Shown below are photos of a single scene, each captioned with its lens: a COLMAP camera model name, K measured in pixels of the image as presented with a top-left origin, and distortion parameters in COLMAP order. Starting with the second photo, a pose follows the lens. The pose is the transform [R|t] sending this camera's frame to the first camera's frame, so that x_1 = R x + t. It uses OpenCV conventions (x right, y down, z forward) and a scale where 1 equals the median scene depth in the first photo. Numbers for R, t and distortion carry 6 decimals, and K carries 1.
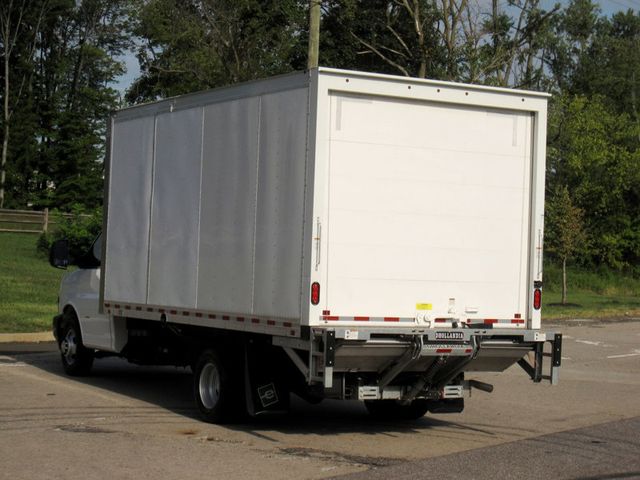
lens RADIAL K [[1522.7, 0, 320.0], [0, 1522.7, 240.0], [0, 0, 1]] dist [-0.124779, 0.196658]
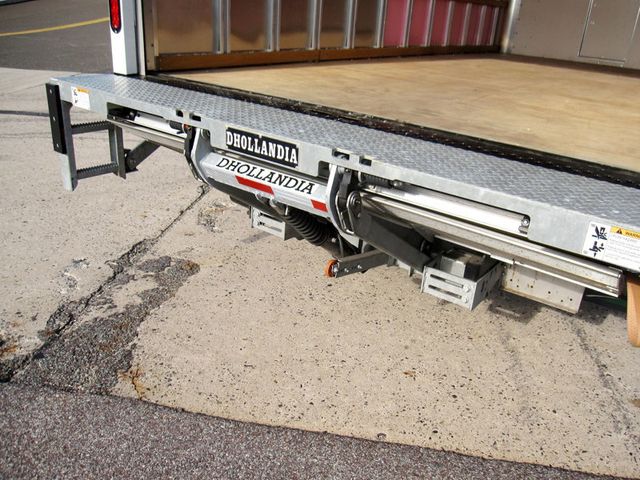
lens RADIAL K [[536.1, 0, 320.0], [0, 536.1, 240.0], [0, 0, 1]] dist [-0.057008, 0.014986]
pose [[0.391259, 0.363635, -0.845391, 0.192974], [-0.034460, 0.923768, 0.381399, 0.034396], [0.919635, -0.120093, 0.373964, 0.927934]]
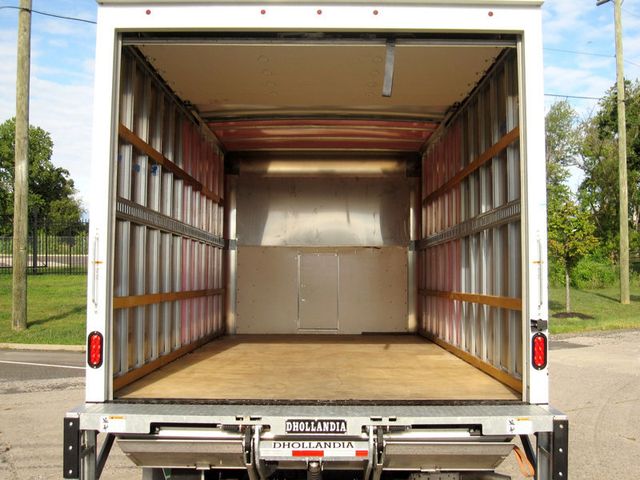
lens RADIAL K [[721.4, 0, 320.0], [0, 721.4, 240.0], [0, 0, 1]] dist [-0.098524, -0.004888]
pose [[0.866602, -0.059141, -0.495483, 0.211893], [0.038027, 0.997891, -0.052598, 0.008330], [0.497549, 0.026740, 0.867024, 0.742398]]
